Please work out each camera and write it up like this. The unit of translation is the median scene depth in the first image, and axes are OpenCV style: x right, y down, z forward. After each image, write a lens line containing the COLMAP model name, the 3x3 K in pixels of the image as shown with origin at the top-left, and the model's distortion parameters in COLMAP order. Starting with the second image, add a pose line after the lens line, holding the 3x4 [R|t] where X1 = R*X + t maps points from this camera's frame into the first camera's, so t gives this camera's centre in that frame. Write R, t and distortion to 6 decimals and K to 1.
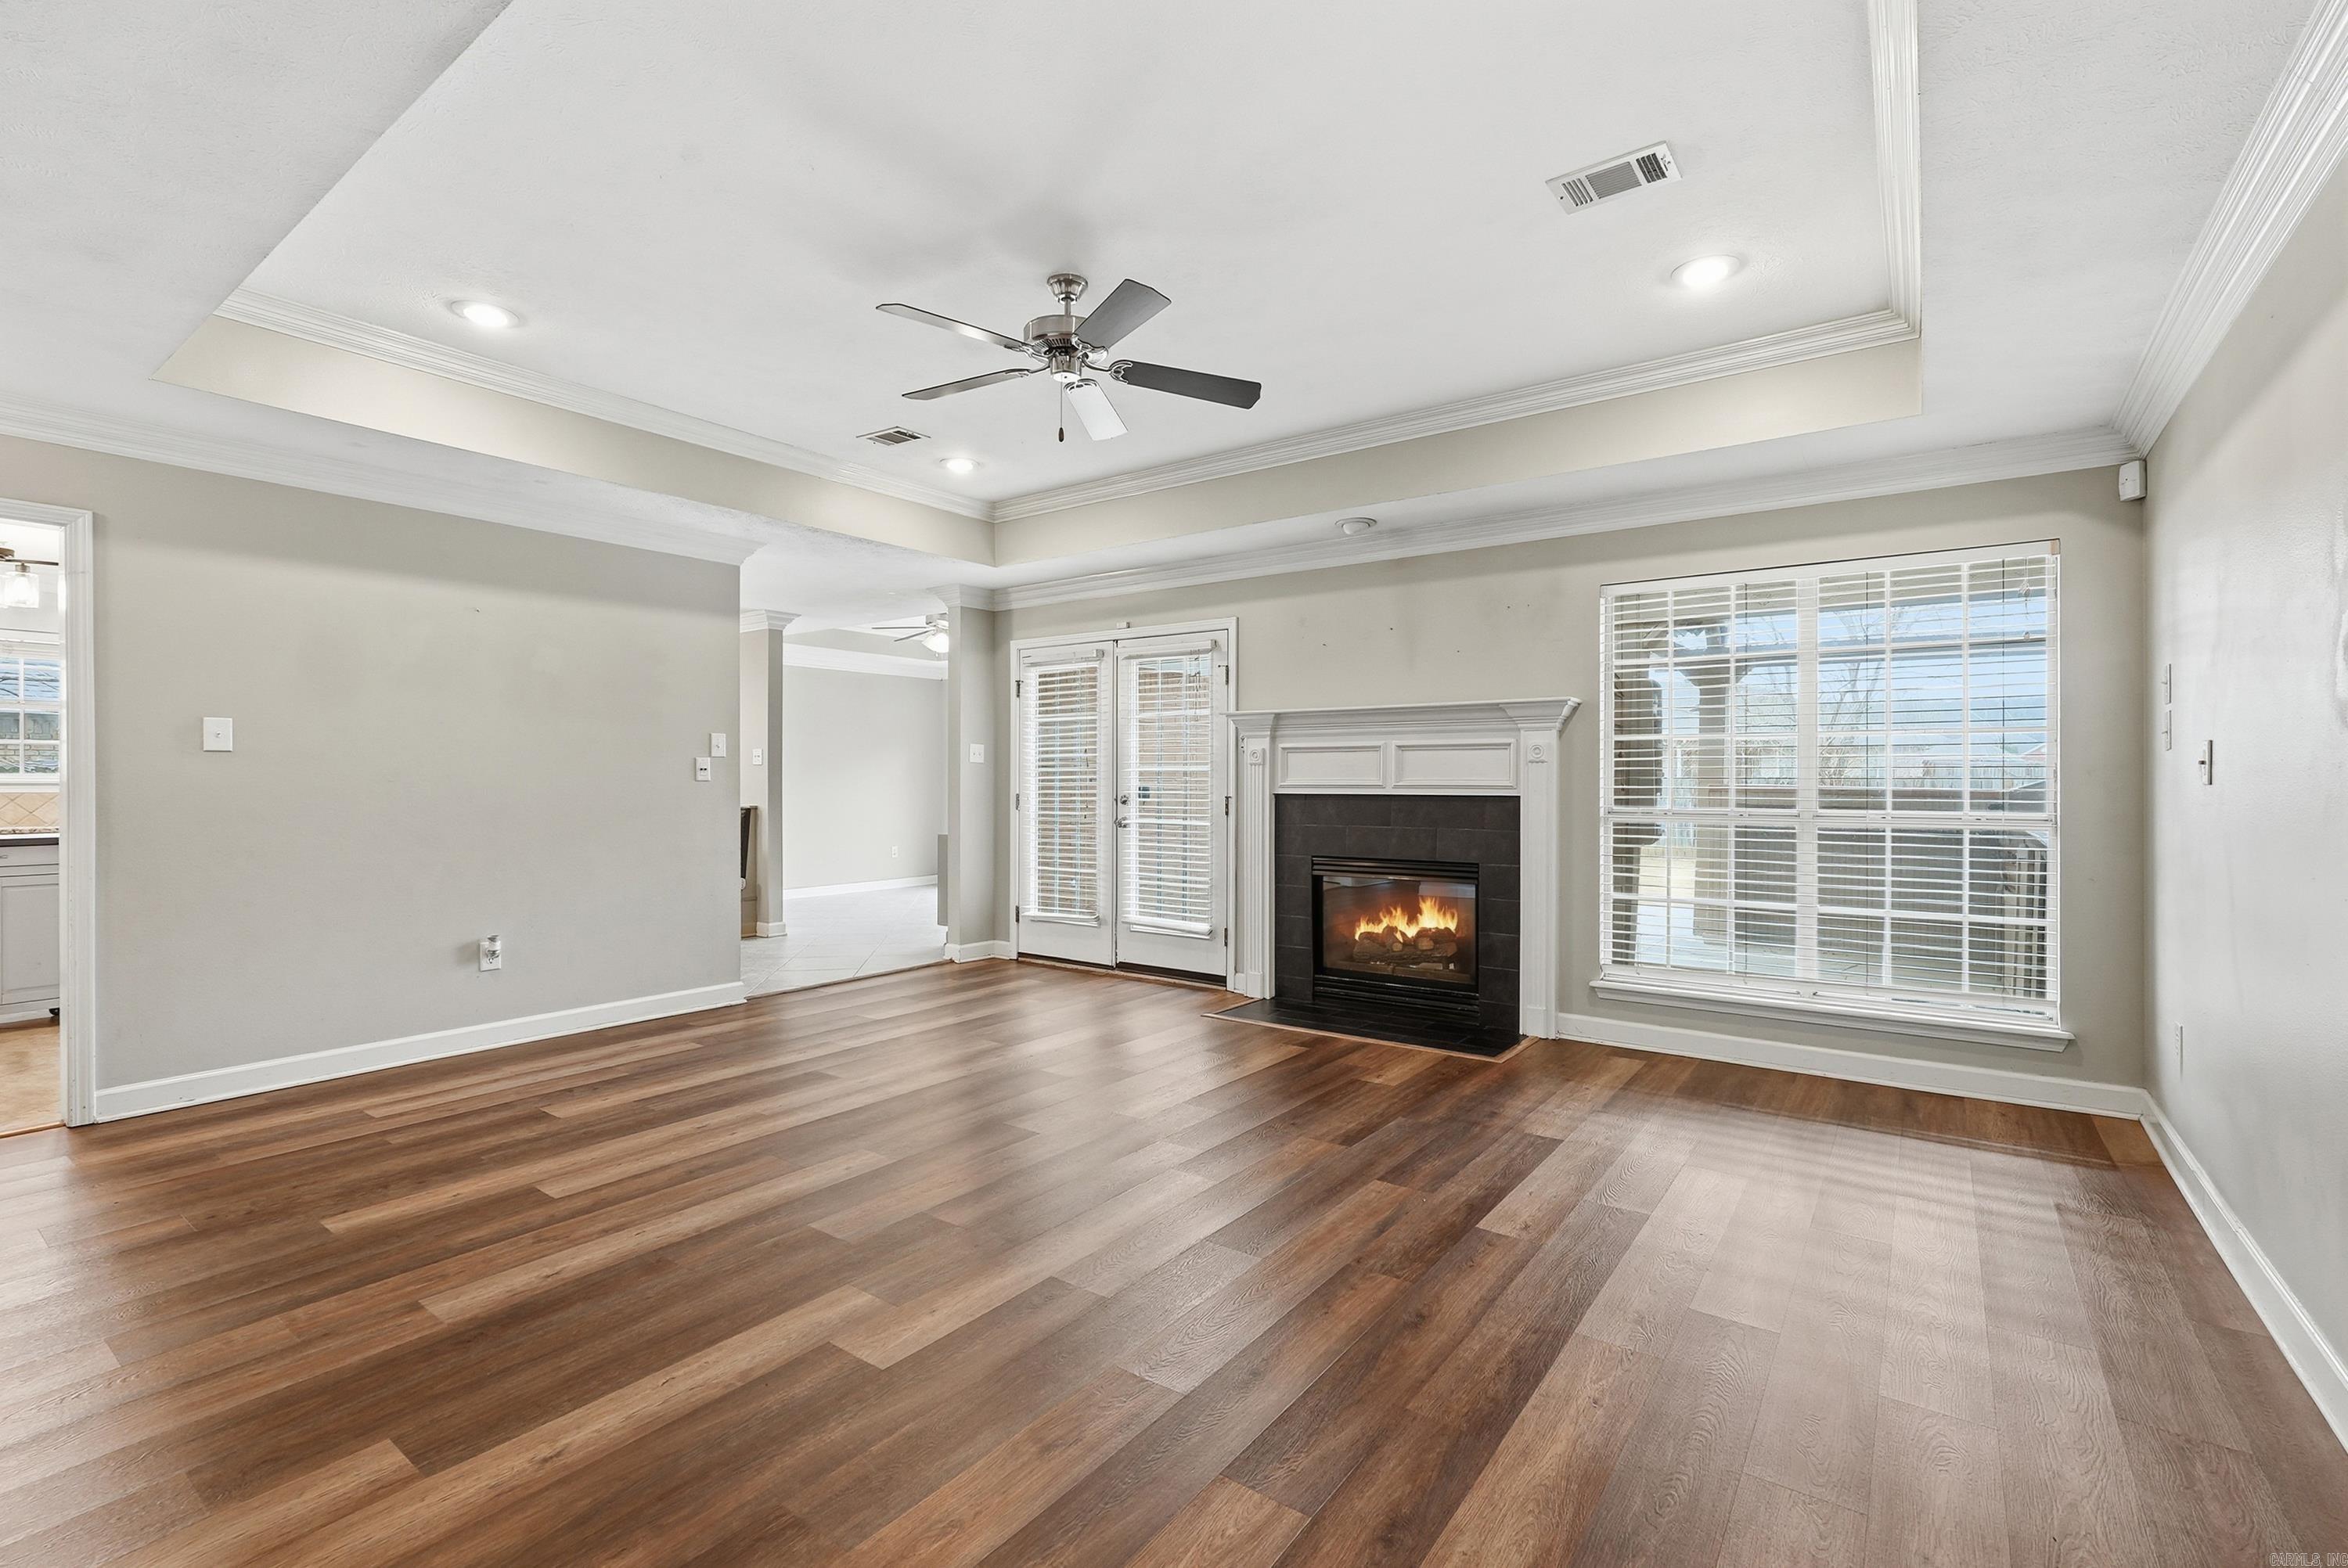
lens RADIAL K [[1044.2, 0, 1168.1], [0, 1044.2, 783.0], [0, 0, 1]] dist [-0.011610, 0.004433]
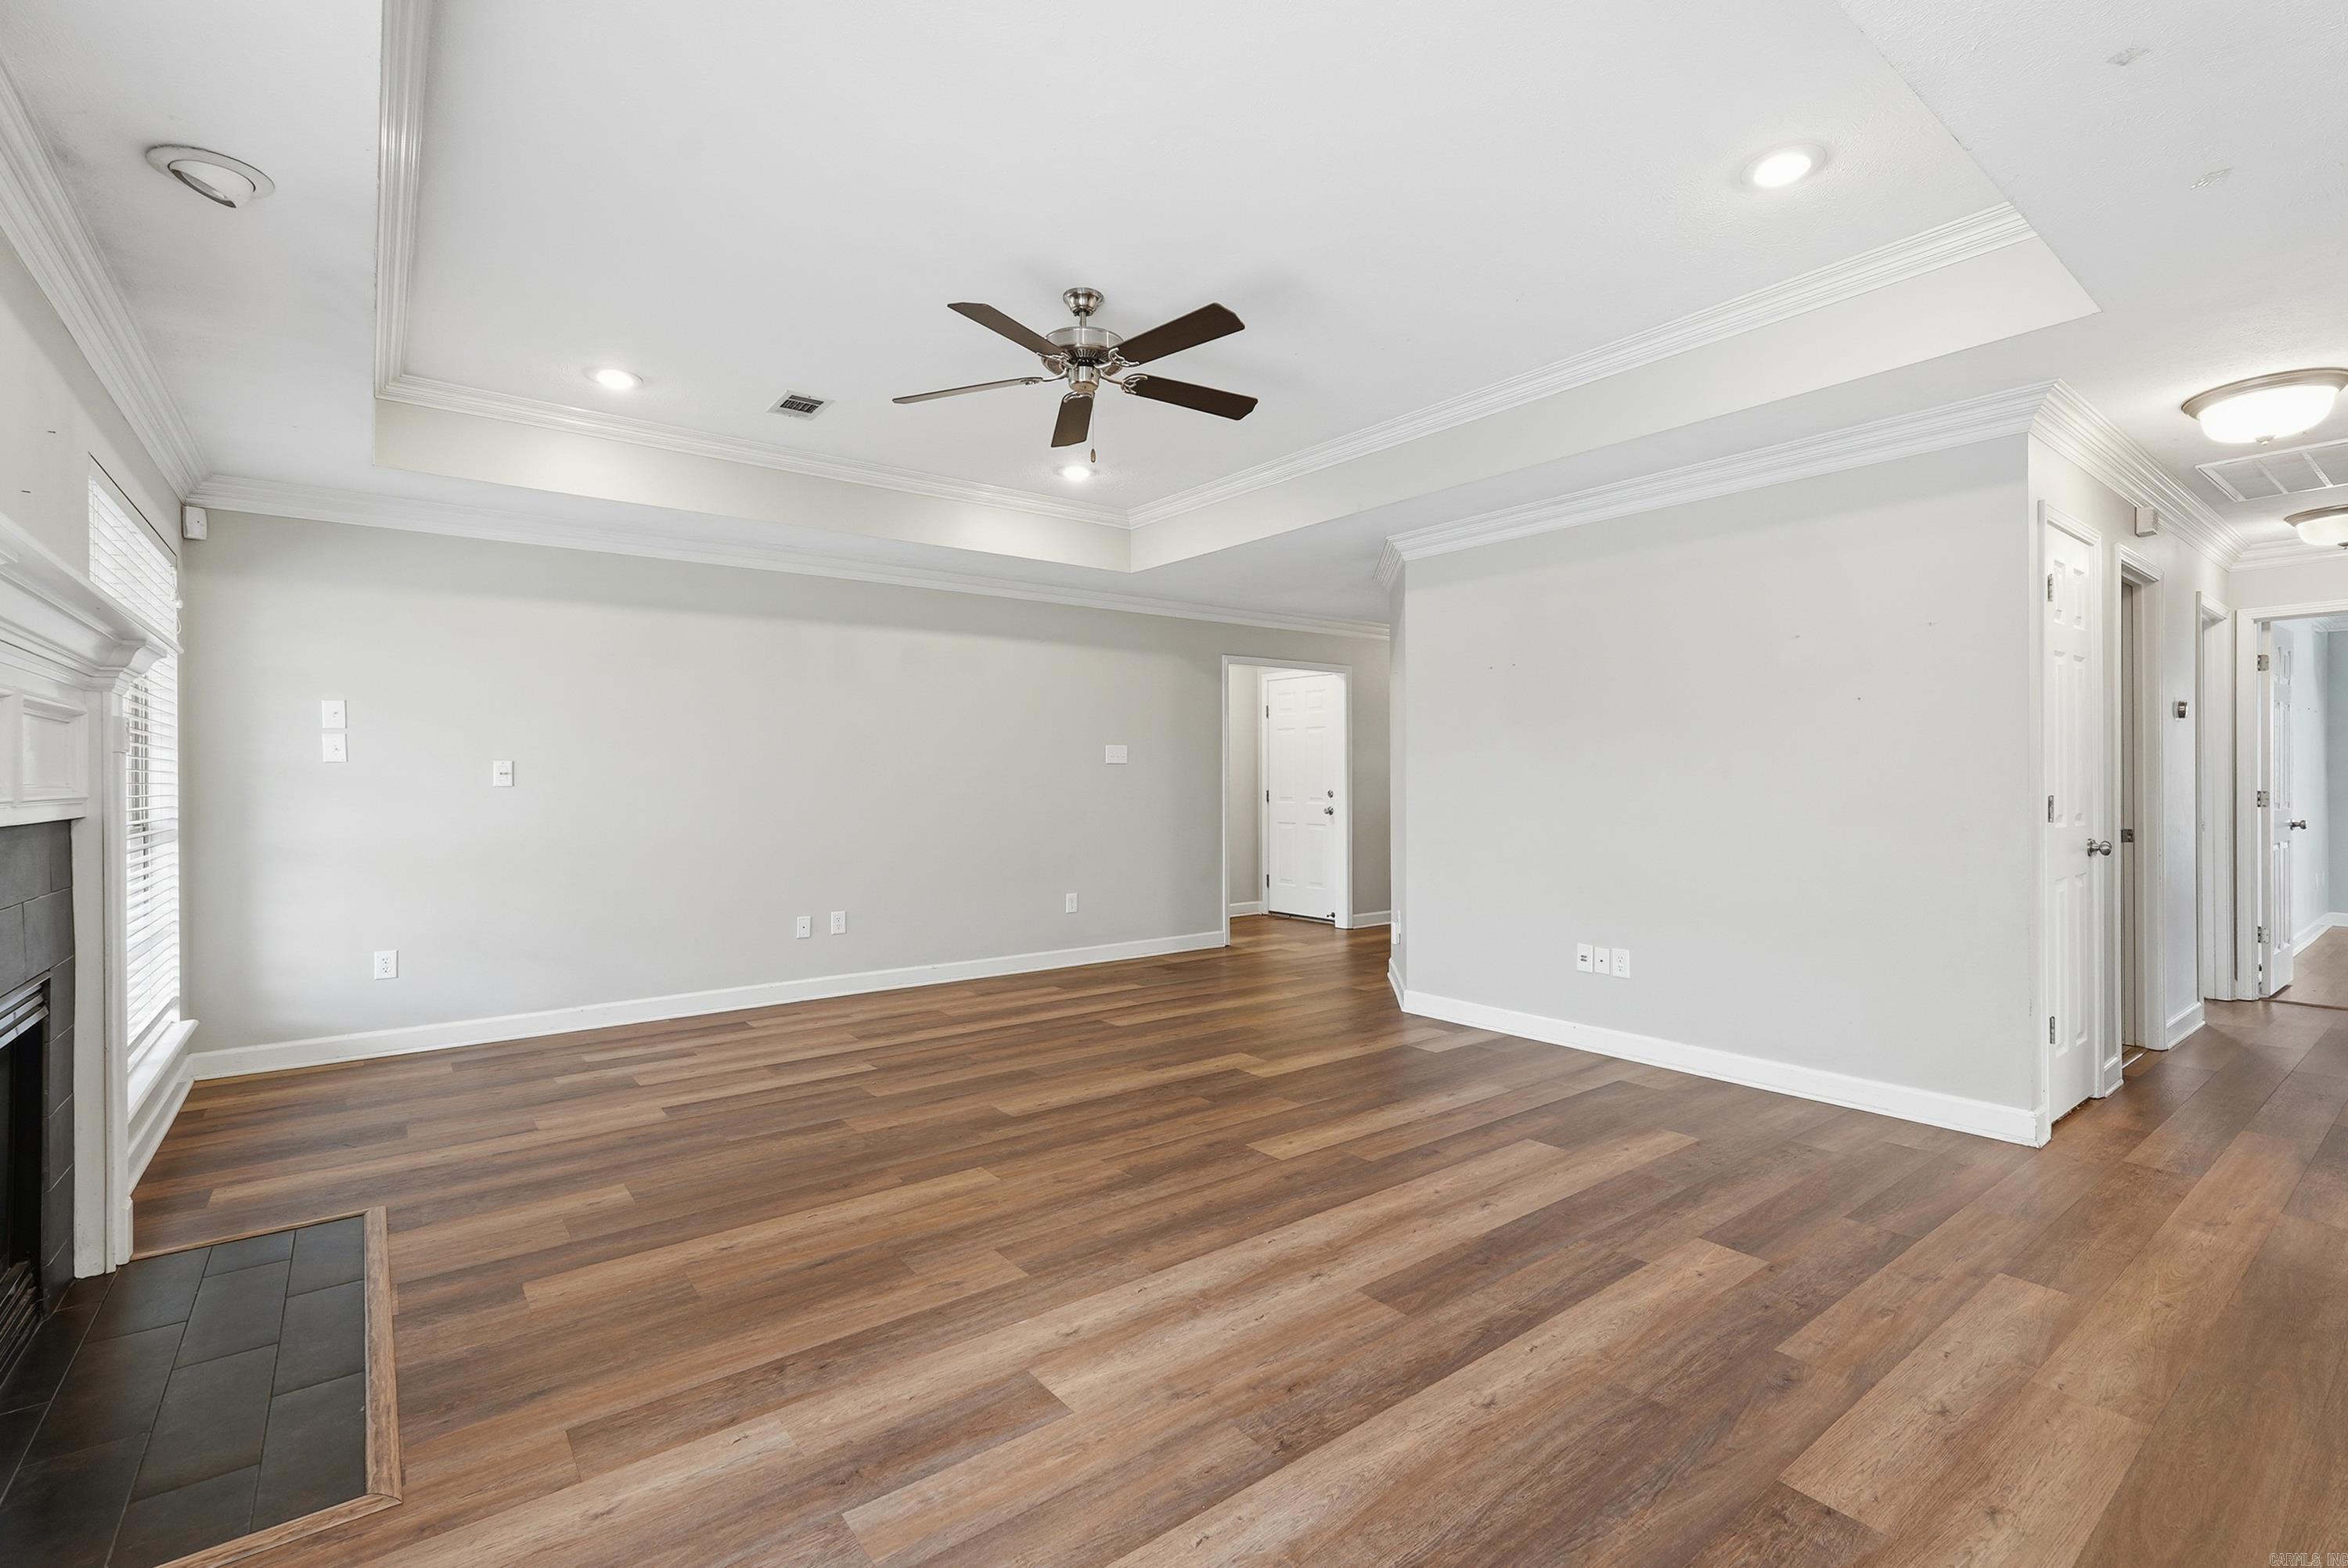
lens RADIAL K [[1044.2, 0, 1169.5], [0, 1044.2, 781.0], [0, 0, 1]] dist [-0.011610, 0.004433]
pose [[-0.960361, 0.002189, 0.278750, -0.315075], [0.003367, 0.999987, 0.003750, -0.005843], [-0.278739, 0.004540, -0.960356, 1.335039]]
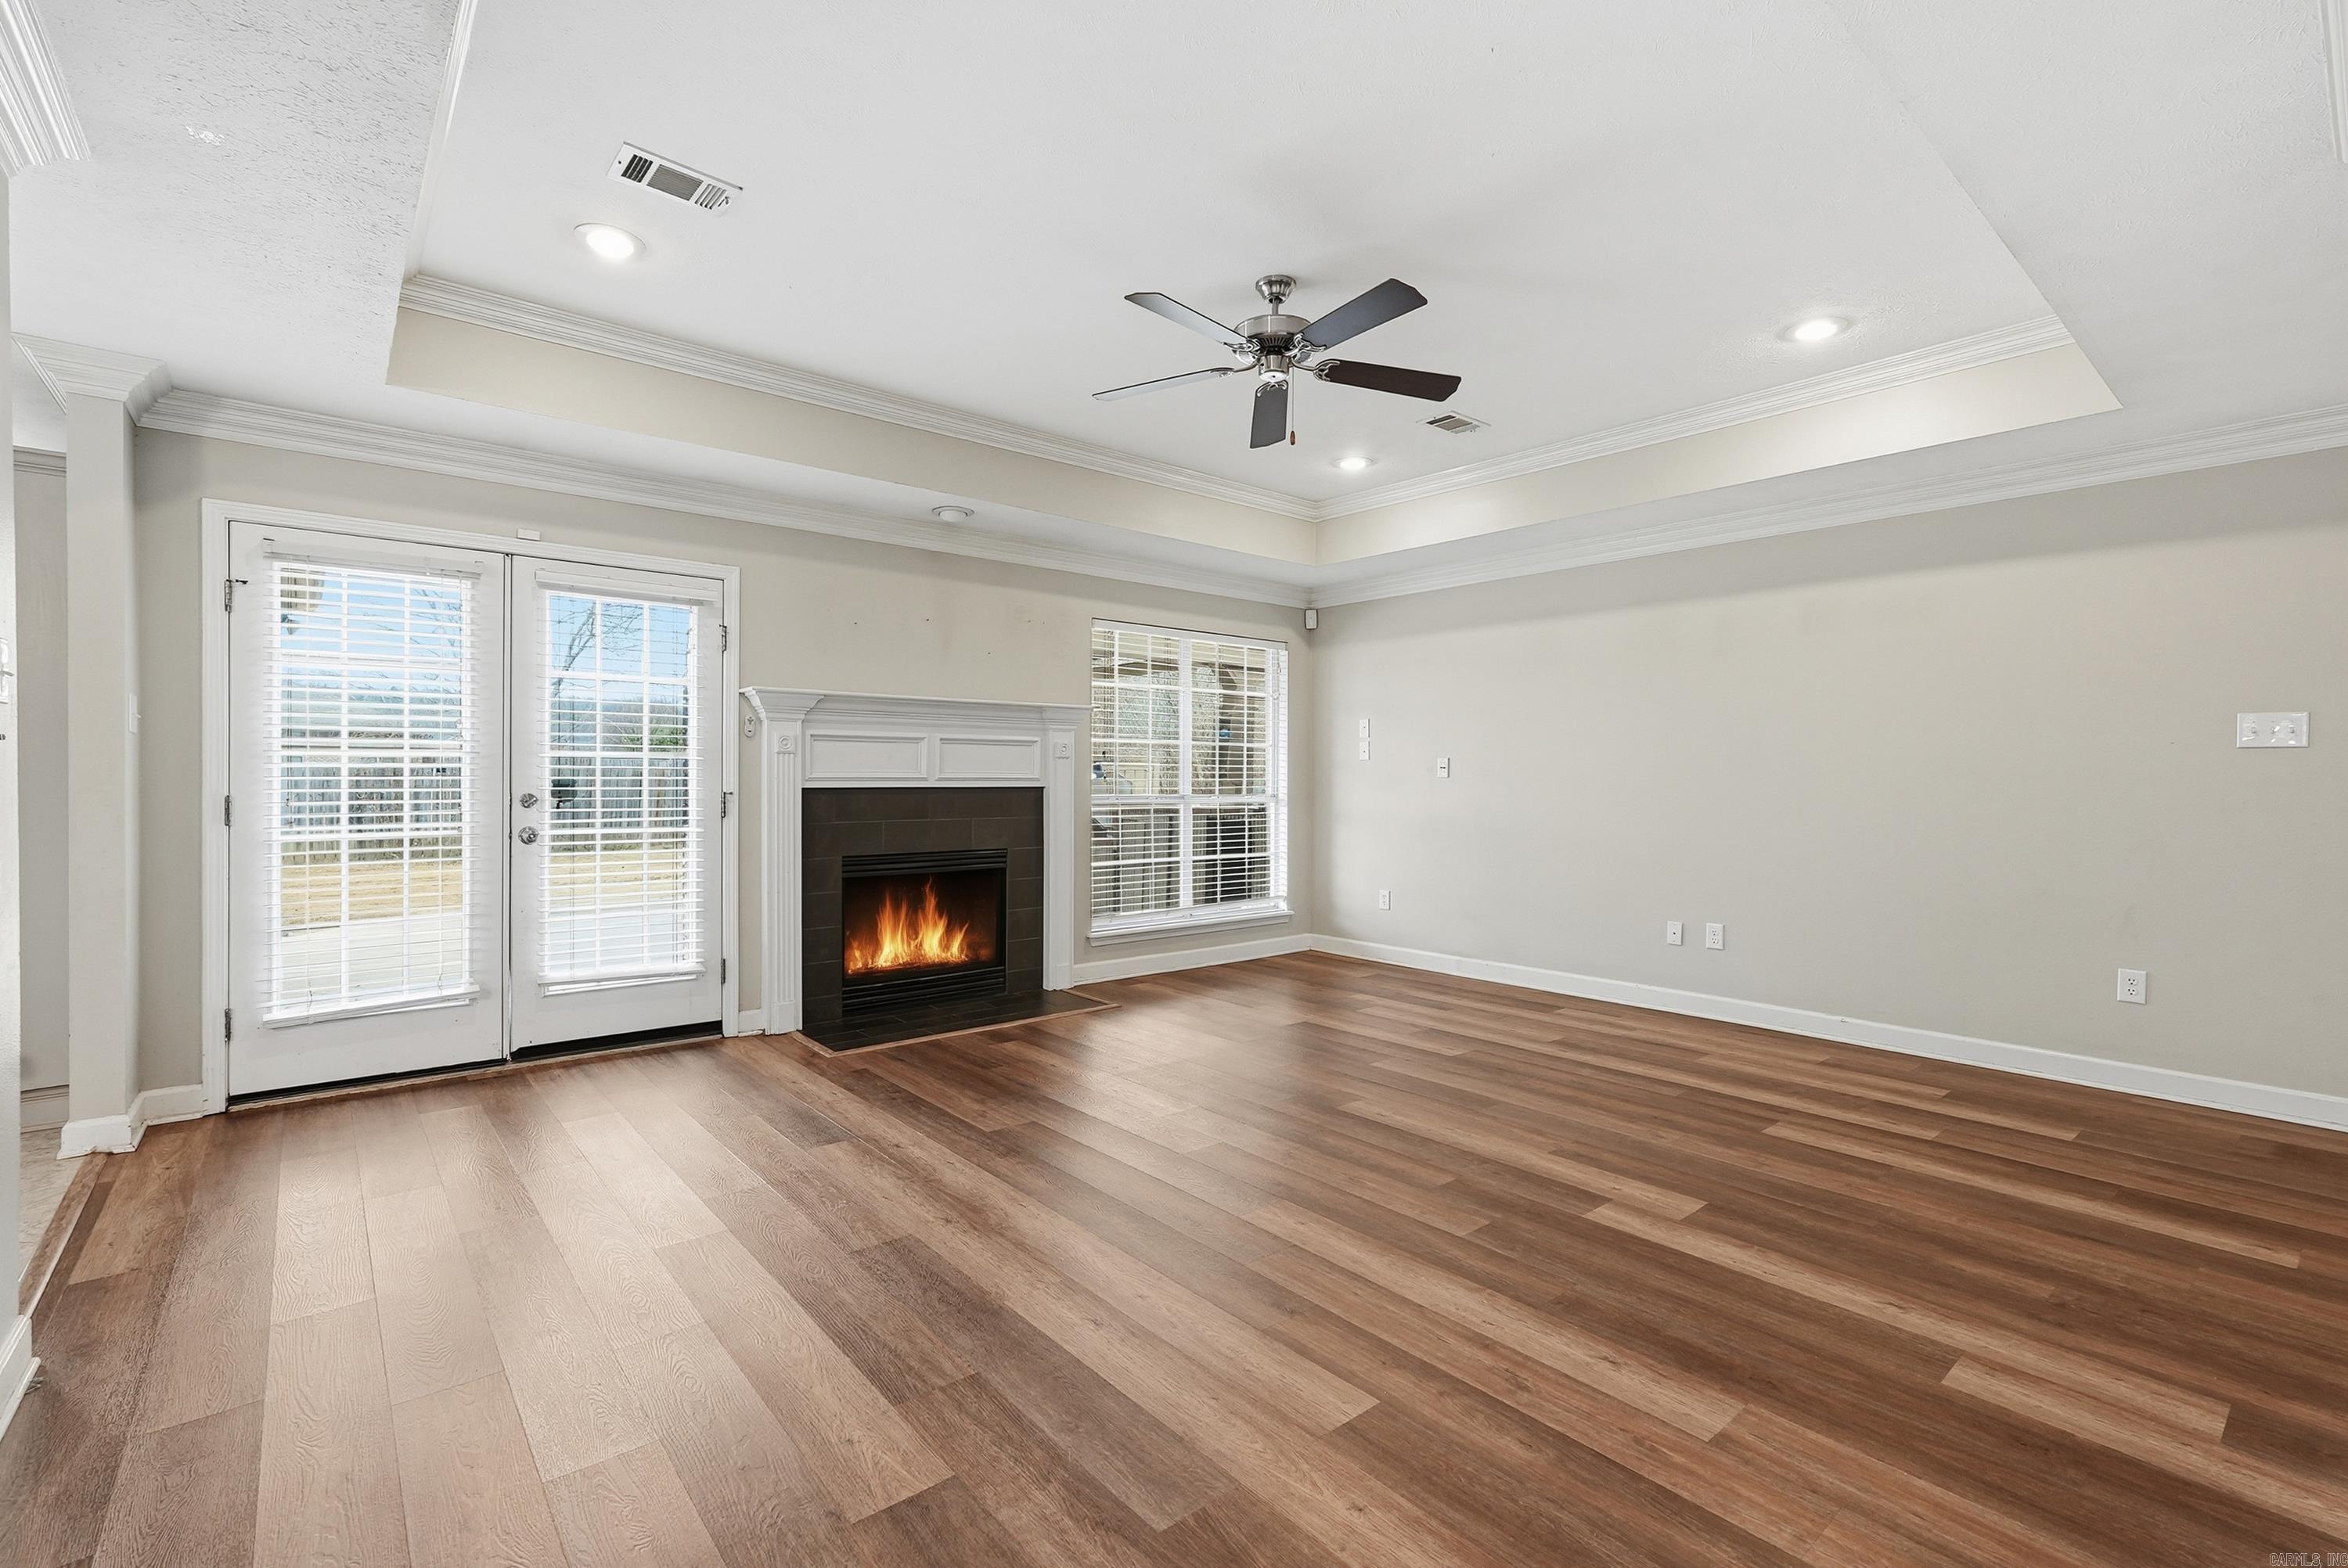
lens RADIAL K [[1044.2, 0, 1187.5], [0, 1044.2, 782.6], [0, 0, 1]] dist [-0.011610, 0.004433]
pose [[0.227438, -0.006667, 0.973770, -0.753686], [-0.002548, 0.999969, 0.007441, -0.001379], [-0.973789, -0.004174, 0.227414, 0.578338]]
